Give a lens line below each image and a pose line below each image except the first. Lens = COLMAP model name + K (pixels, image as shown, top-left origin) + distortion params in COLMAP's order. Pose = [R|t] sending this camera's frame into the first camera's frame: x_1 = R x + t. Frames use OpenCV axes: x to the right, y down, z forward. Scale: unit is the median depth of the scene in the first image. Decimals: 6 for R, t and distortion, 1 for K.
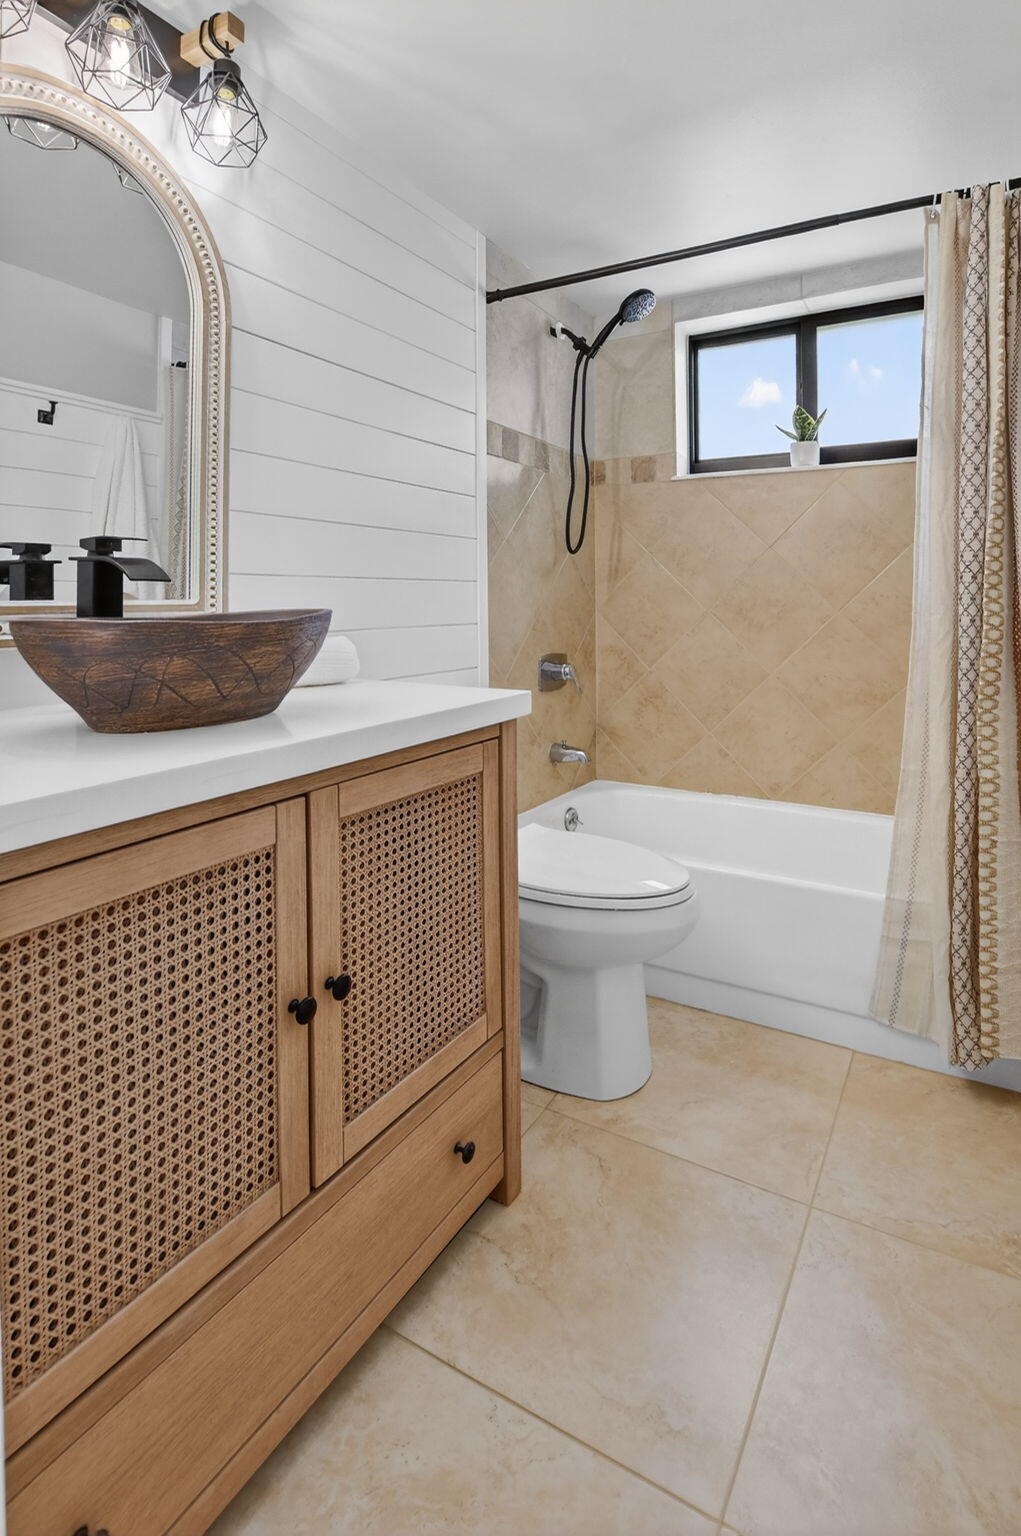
lens RADIAL K [[1146.7, 0, 510.5], [0, 1146.7, 768.0], [0, 0, 1]] dist [-0.036803, 0.003332]
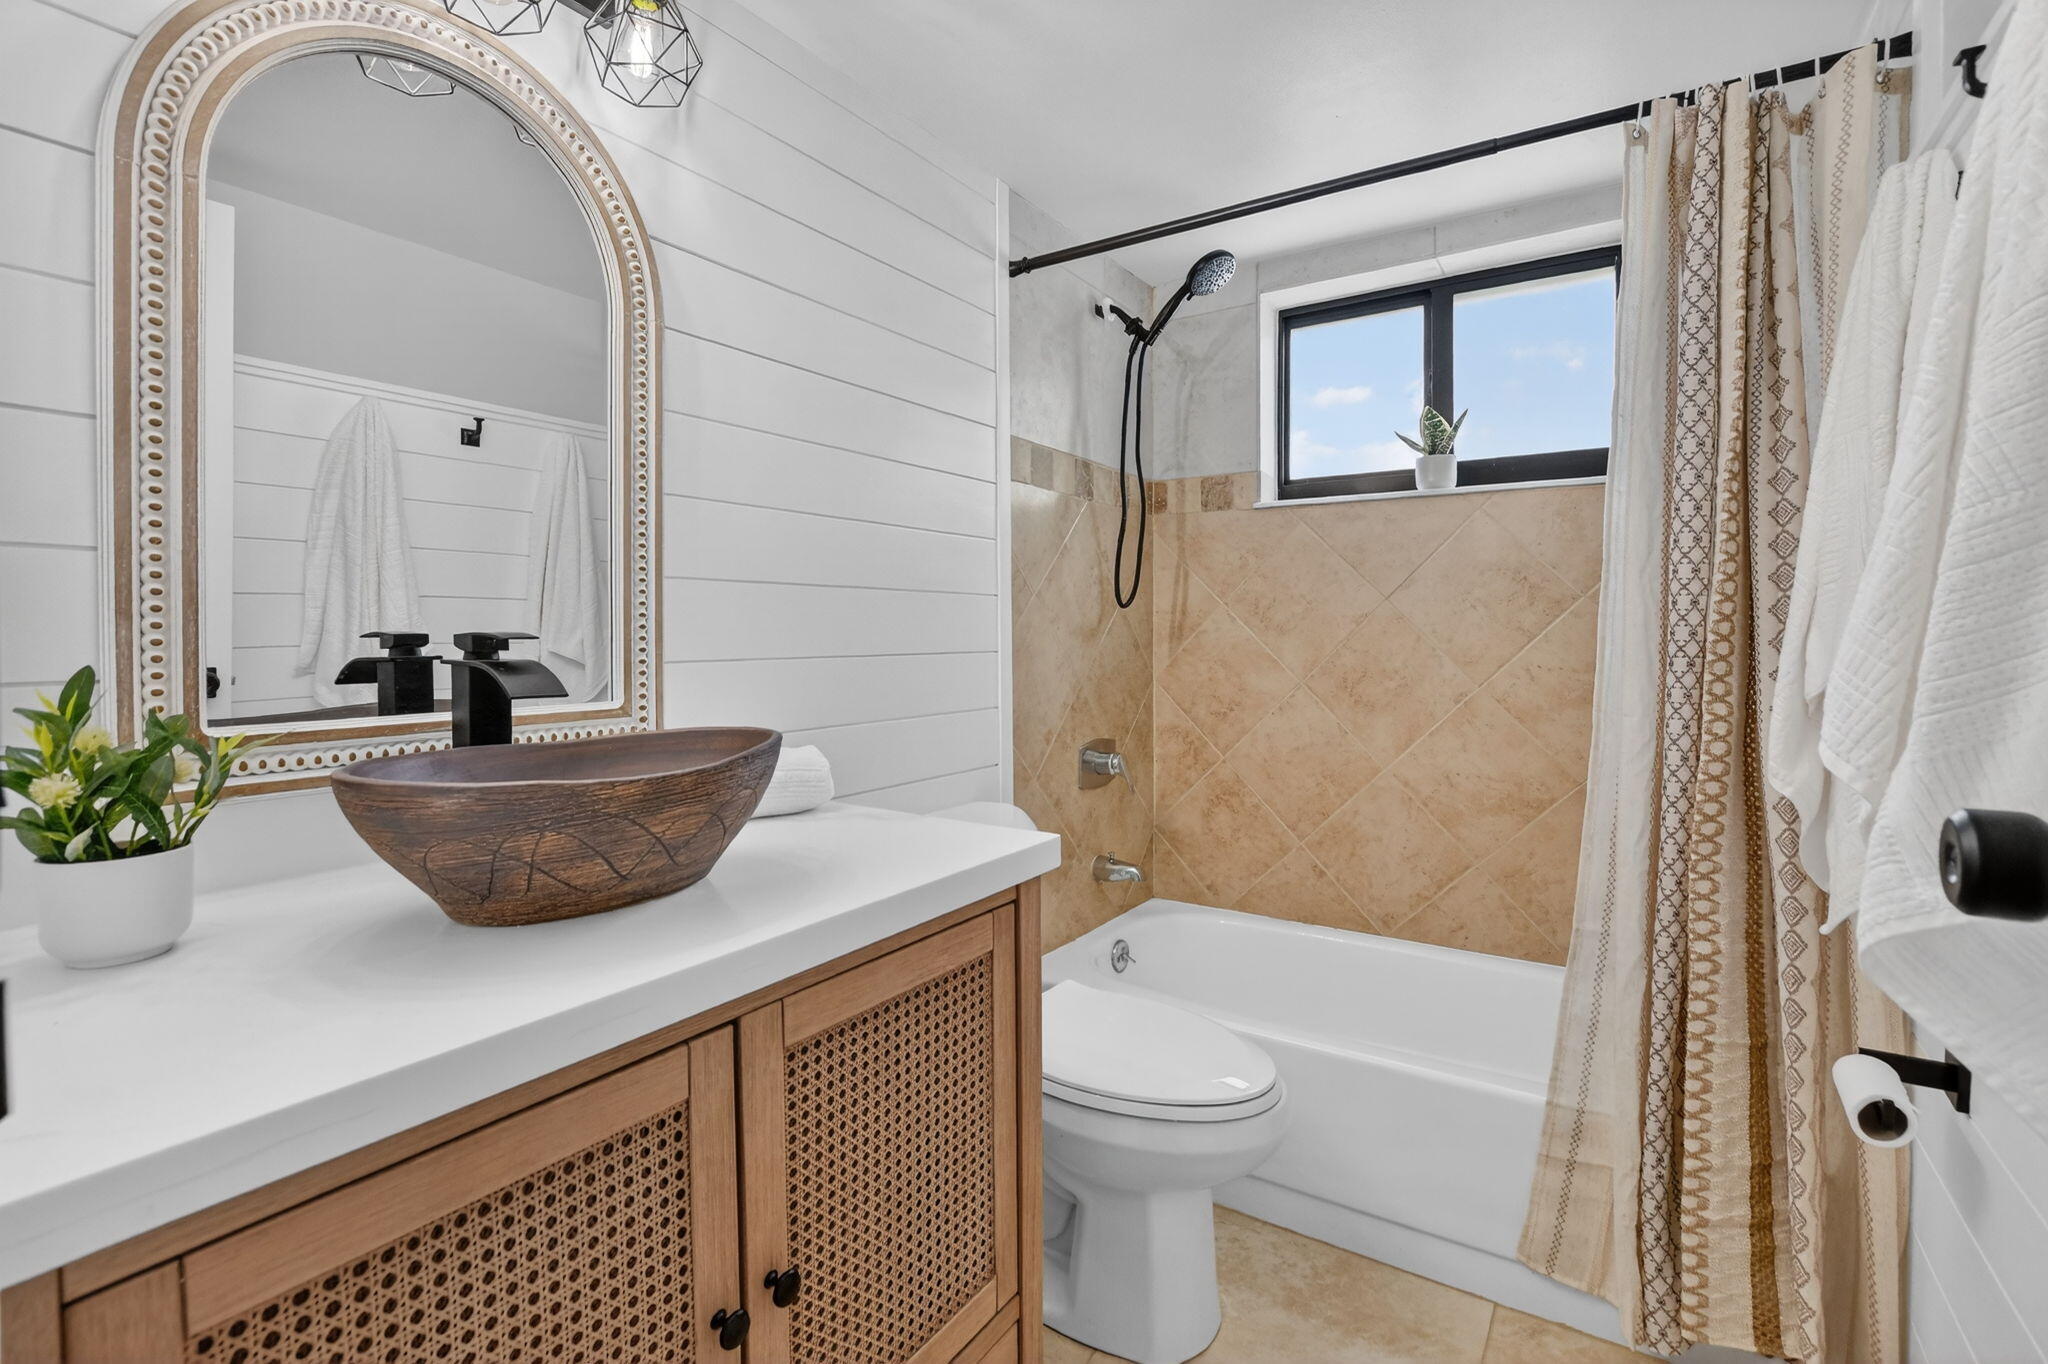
lens RADIAL K [[935.8, 0, 1030.4], [0, 935.8, 660.7], [0, 0, 1]] dist [-0.021311, 0.000197]
pose [[0.997033, -0.000414, -0.076971, 0.043678], [0.005130, 0.998120, 0.061080, -0.206135], [0.076801, -0.061293, 0.995161, 0.396218]]
